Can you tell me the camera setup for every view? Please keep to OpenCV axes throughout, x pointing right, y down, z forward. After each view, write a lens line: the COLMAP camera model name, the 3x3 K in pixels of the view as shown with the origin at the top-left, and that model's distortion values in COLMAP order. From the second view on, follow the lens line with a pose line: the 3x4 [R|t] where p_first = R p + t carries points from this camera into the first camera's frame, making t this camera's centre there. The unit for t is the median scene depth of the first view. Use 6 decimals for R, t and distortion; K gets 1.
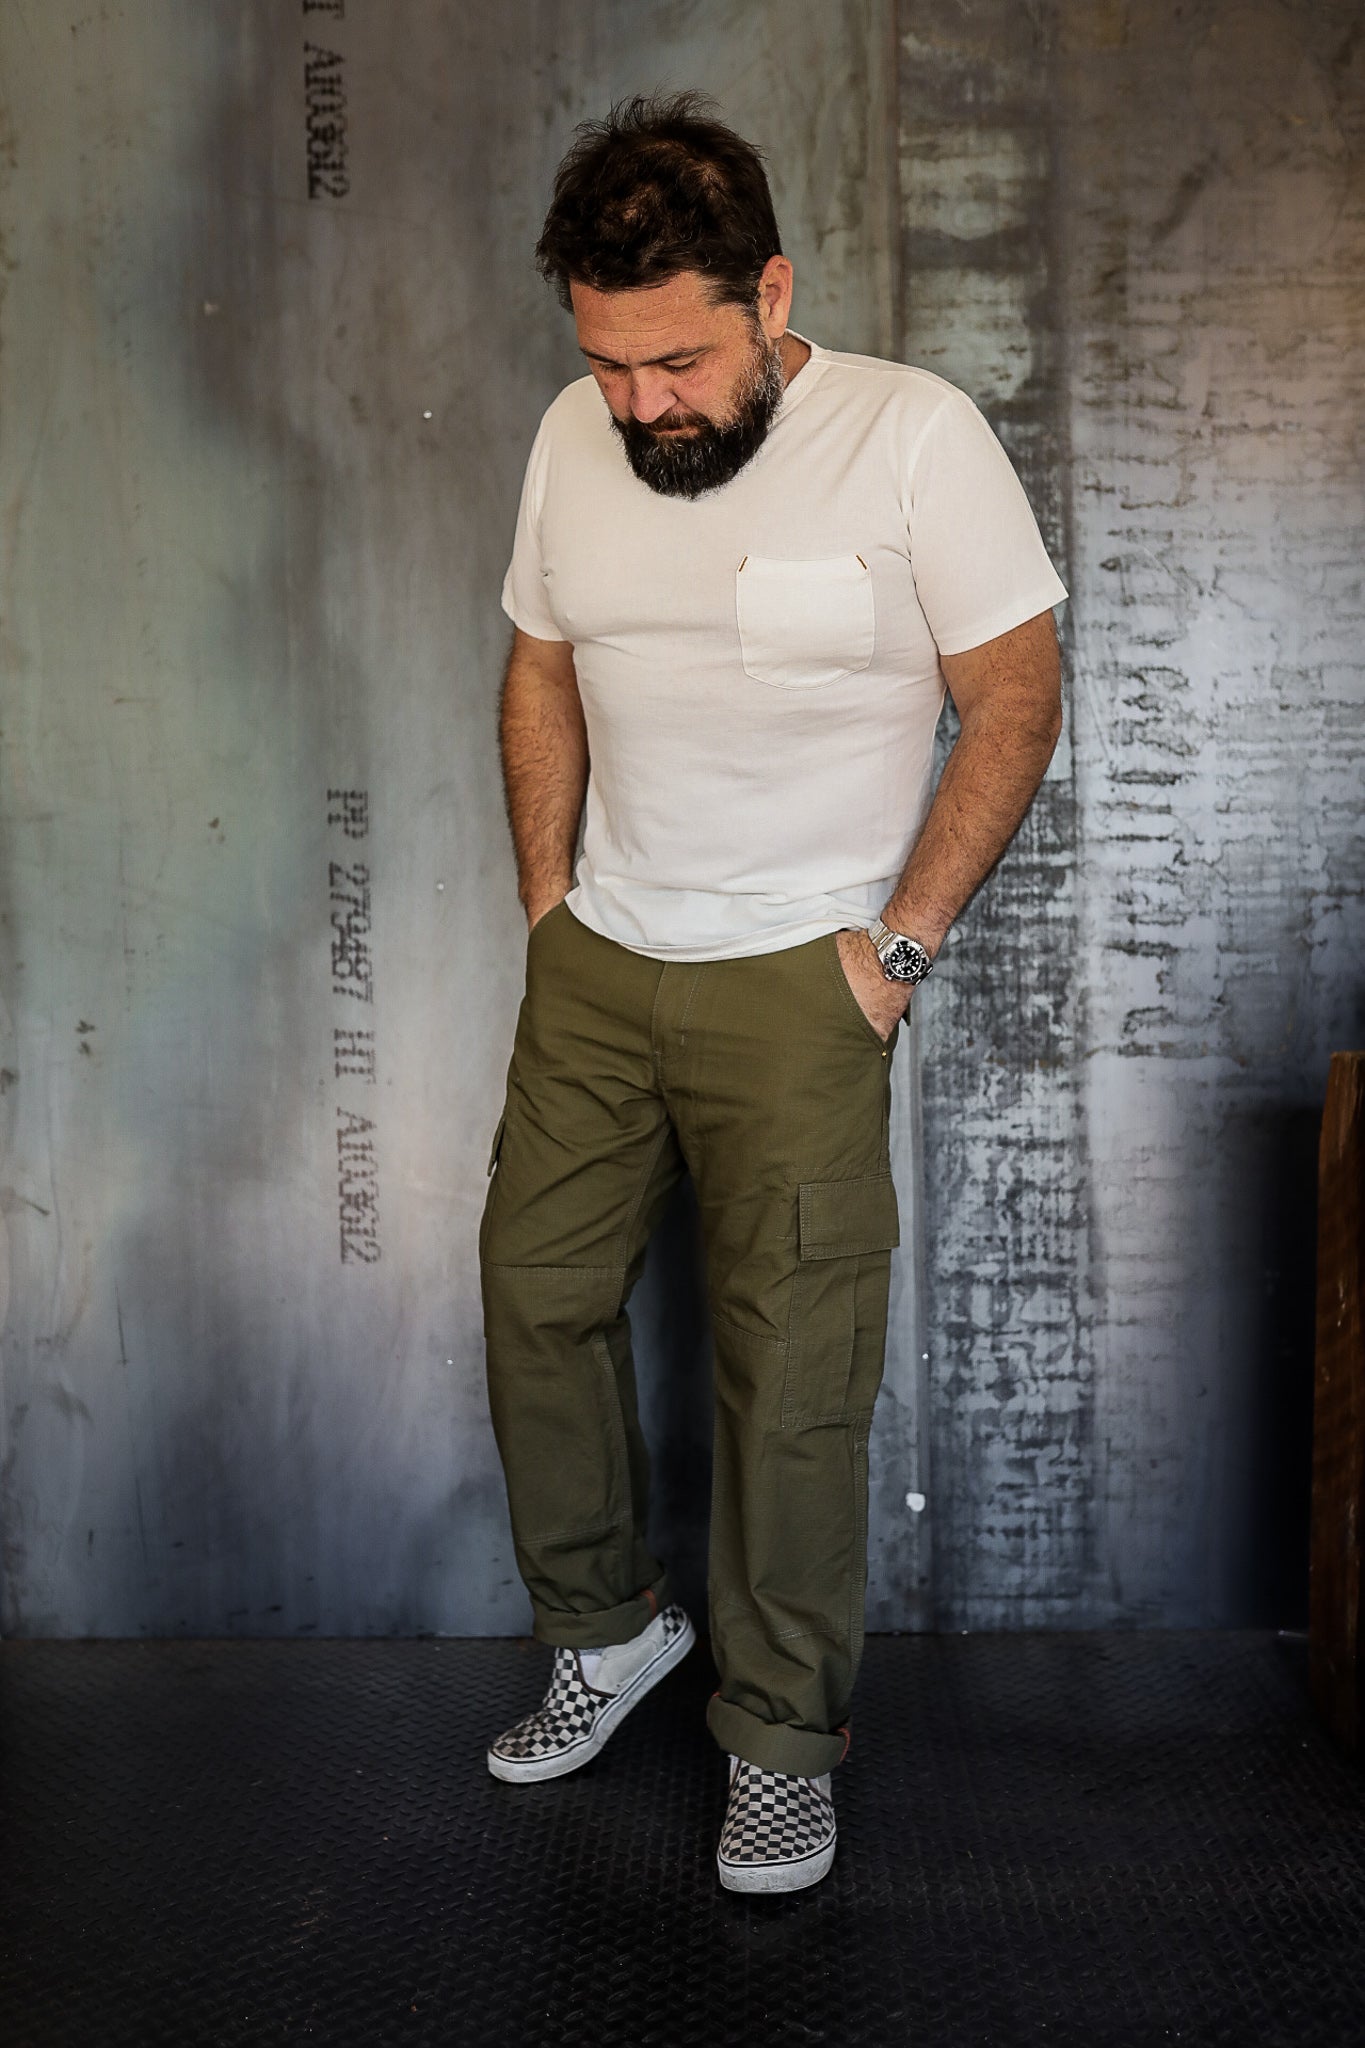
lens RADIAL K [[2065.0, 0, 656.0], [0, 2065.0, 1035.4], [0, 0, 1]] dist [-0.059927, 0.080021]
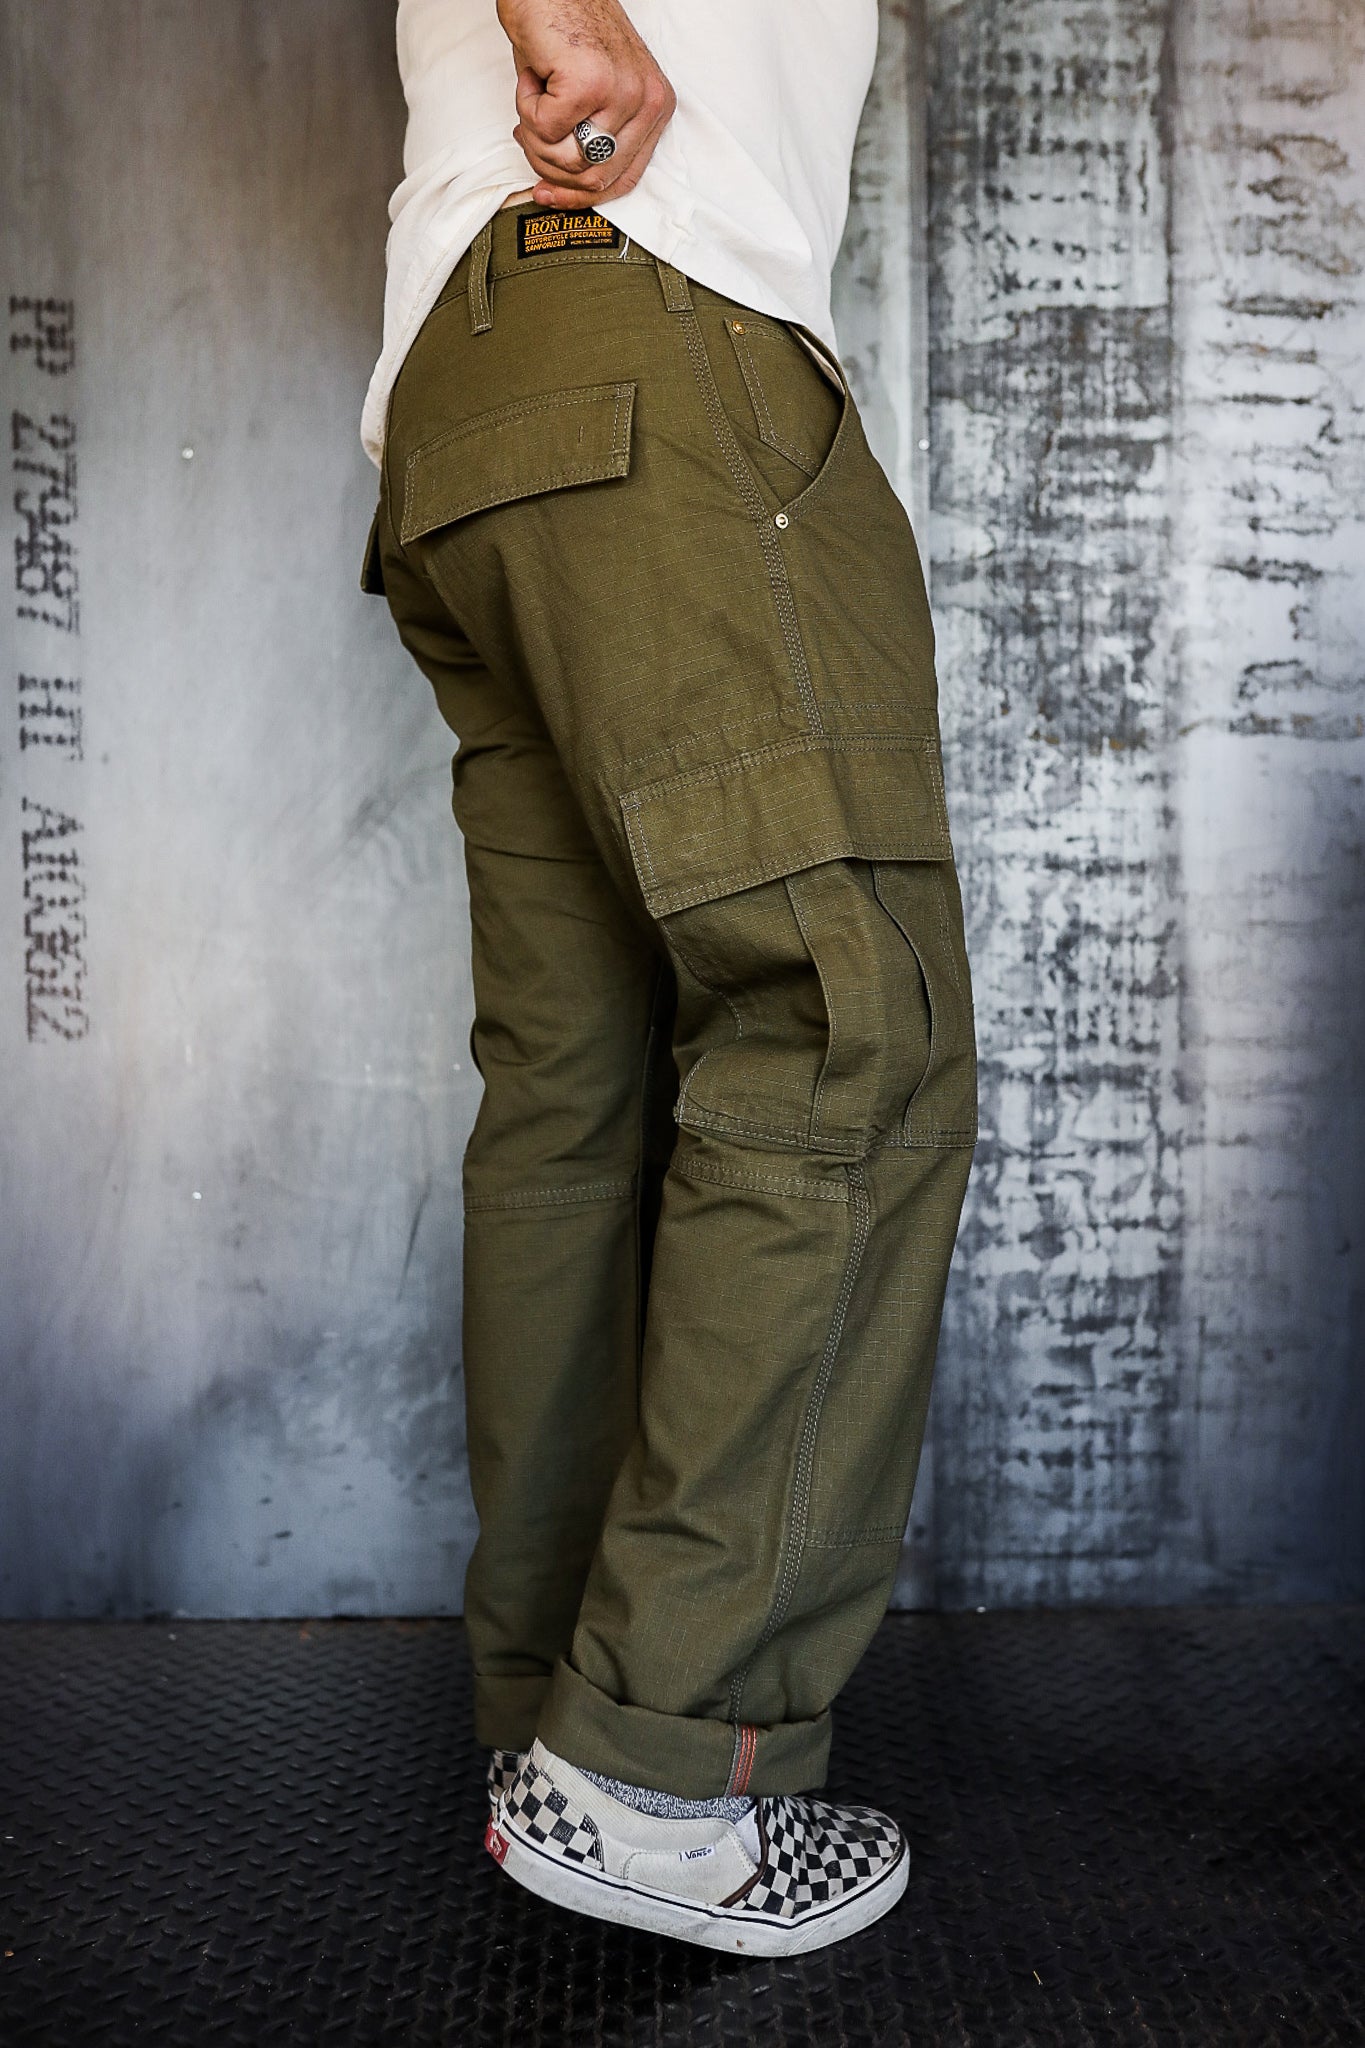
lens RADIAL K [[2384.6, 0, 682.5], [0, 2384.6, 1024.0], [0, 0, 1]] dist [-0.077534, 0.133260]
pose [[0.998010, 0.011652, 0.061971, 0.005365], [-0.013767, 0.999333, 0.033817, 0.079330], [-0.061536, -0.034603, 0.997505, 0.255740]]
